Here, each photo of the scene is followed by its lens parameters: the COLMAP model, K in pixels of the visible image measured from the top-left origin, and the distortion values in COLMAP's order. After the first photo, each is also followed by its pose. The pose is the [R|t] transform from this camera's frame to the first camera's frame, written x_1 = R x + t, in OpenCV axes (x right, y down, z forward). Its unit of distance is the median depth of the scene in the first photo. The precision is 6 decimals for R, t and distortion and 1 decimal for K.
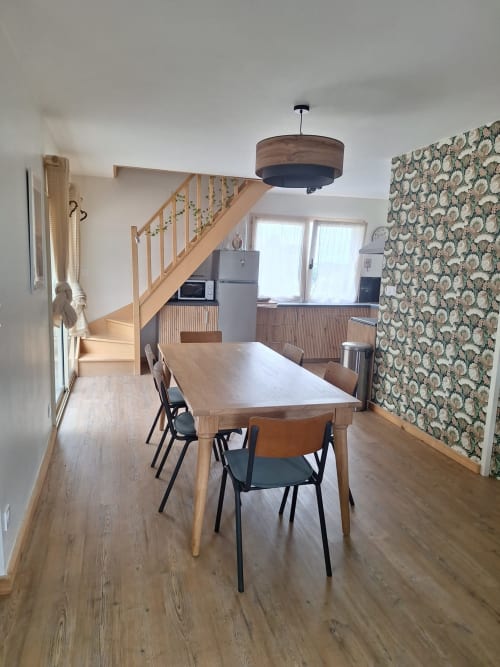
lens RADIAL K [[454.8, 0, 248.4], [0, 454.8, 343.7], [0, 0, 1]] dist [0.061371, -0.059372]
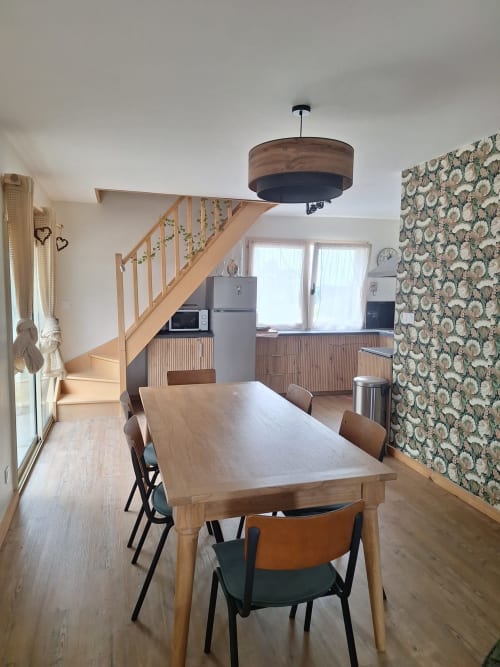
lens RADIAL K [[454.8, 0, 248.2], [0, 454.8, 337.7], [0, 0, 1]] dist [0.061371, -0.059372]
pose [[0.999689, -0.024905, -0.000852, 0.006429], [0.024792, 0.997447, -0.066970, -0.028080], [0.002518, 0.066928, 0.997755, 0.130392]]
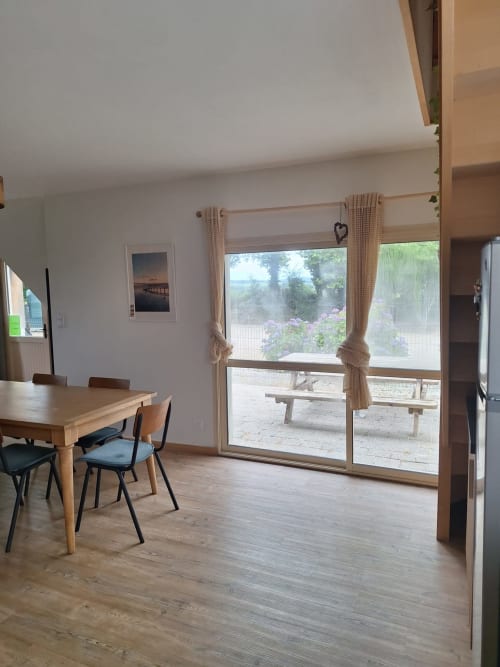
lens RADIAL K [[454.8, 0, 251.4], [0, 454.8, 335.0], [0, 0, 1]] dist [0.061371, -0.059372]
pose [[-0.640118, 0.045067, -0.766954, 0.294786], [-0.147682, 0.972443, 0.180400, -0.247836], [0.753949, 0.228743, -0.615823, 1.464206]]
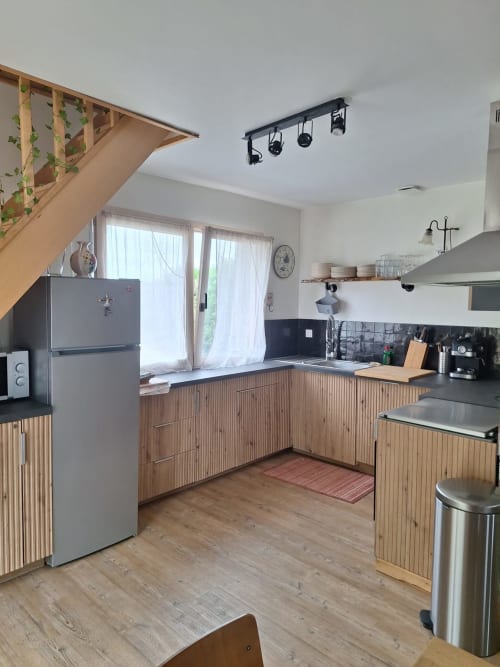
lens RADIAL K [[454.8, 0, 249.5], [0, 454.8, 330.9], [0, 0, 1]] dist [0.061371, -0.059372]
pose [[0.854882, -0.060145, 0.515324, -0.171117], [0.109325, 0.991839, -0.065602, -0.154716], [-0.507173, 0.112420, 0.854481, 0.784294]]
